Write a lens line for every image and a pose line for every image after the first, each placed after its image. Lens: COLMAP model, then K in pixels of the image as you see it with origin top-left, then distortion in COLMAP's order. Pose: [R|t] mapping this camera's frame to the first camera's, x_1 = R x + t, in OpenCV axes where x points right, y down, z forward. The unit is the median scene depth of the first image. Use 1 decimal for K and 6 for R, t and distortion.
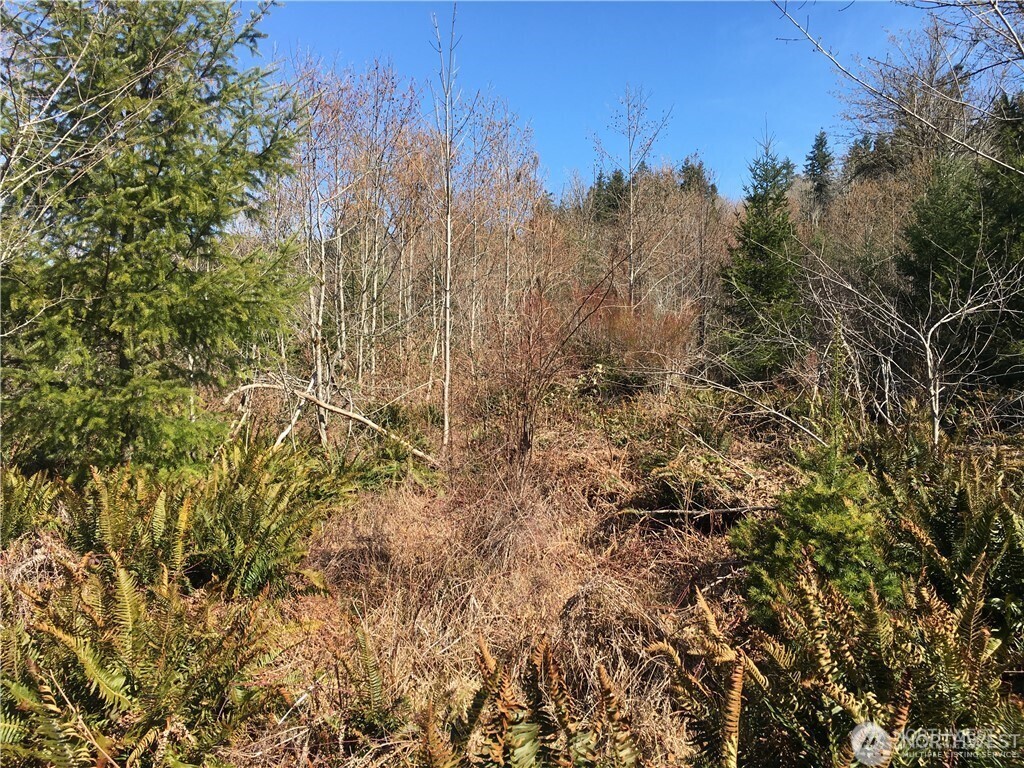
lens RADIAL K [[858.1, 0, 512.0], [0, 858.1, 384.0], [0, 0, 1]] dist [0.002606, 0.002418]
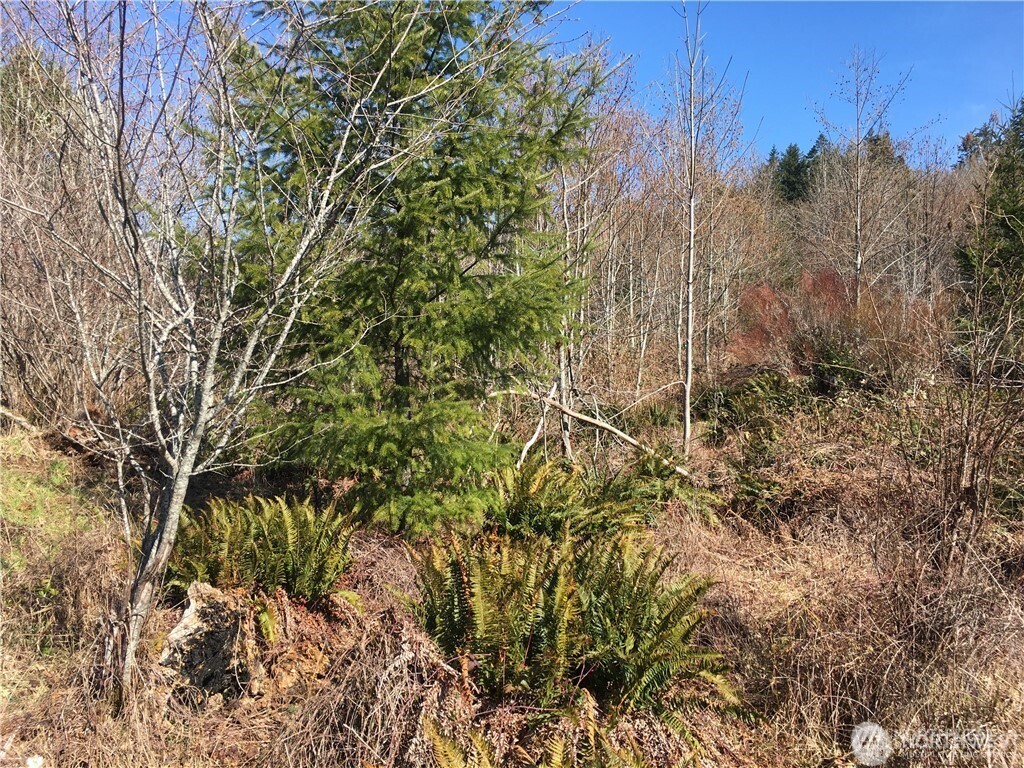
lens RADIAL K [[878.9, 0, 512.0], [0, 878.9, 384.0], [0, 0, 1]] dist [-0.002951, -0.003080]
pose [[0.978199, 0.006221, -0.207577, -0.145806], [-0.003758, 0.999918, 0.012257, -0.028671], [0.207636, -0.011209, 0.978142, 0.118528]]
